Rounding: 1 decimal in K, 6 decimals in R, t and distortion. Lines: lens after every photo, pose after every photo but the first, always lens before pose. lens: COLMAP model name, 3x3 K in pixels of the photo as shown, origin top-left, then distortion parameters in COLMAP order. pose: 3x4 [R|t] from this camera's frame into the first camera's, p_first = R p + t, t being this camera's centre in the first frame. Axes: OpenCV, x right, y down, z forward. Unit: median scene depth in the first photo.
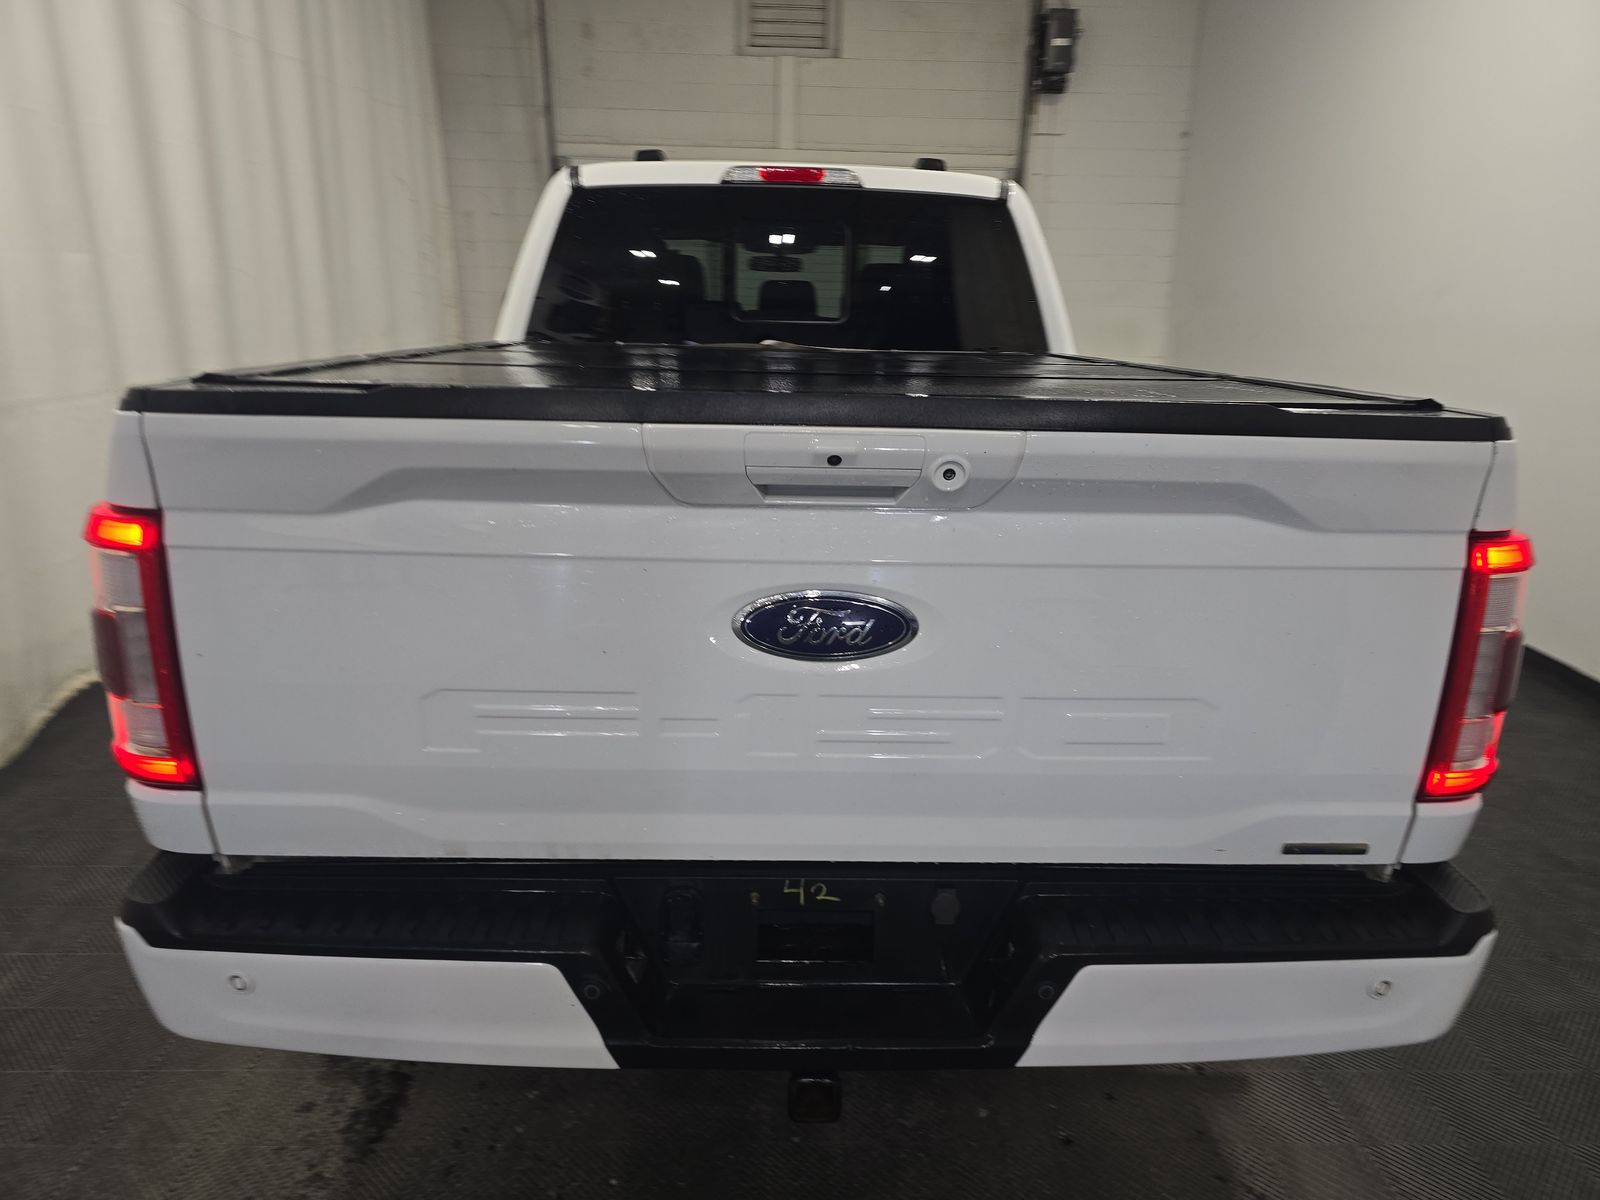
lens RADIAL K [[1065.4, 0, 799.9], [0, 1065.4, 591.1], [0, 0, 1]] dist [0.013842, -0.015269]
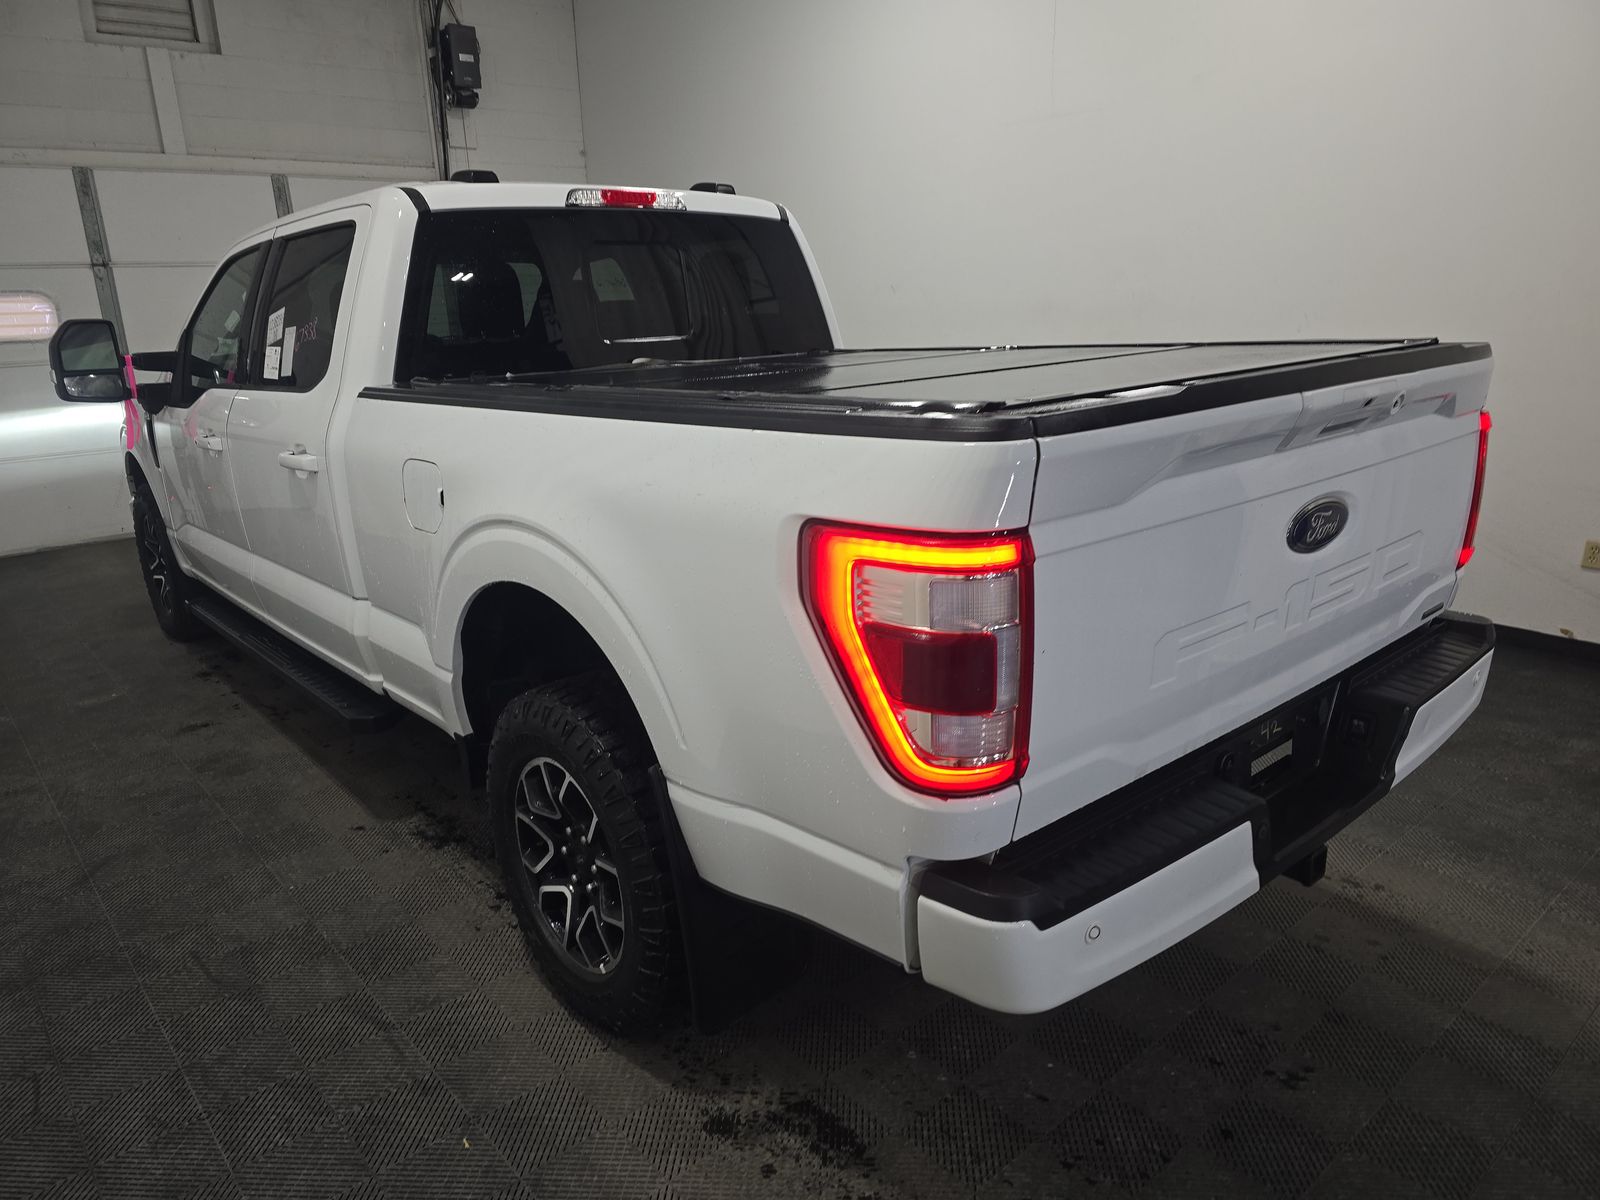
lens RADIAL K [[1065.4, 0, 796.9], [0, 1065.4, 604.7], [0, 0, 1]] dist [0.013842, -0.015269]
pose [[0.771808, -0.224937, 0.594741, -0.568367], [0.222764, 0.971713, 0.078425, -0.053711], [-0.595558, 0.071957, 0.800083, 0.109759]]
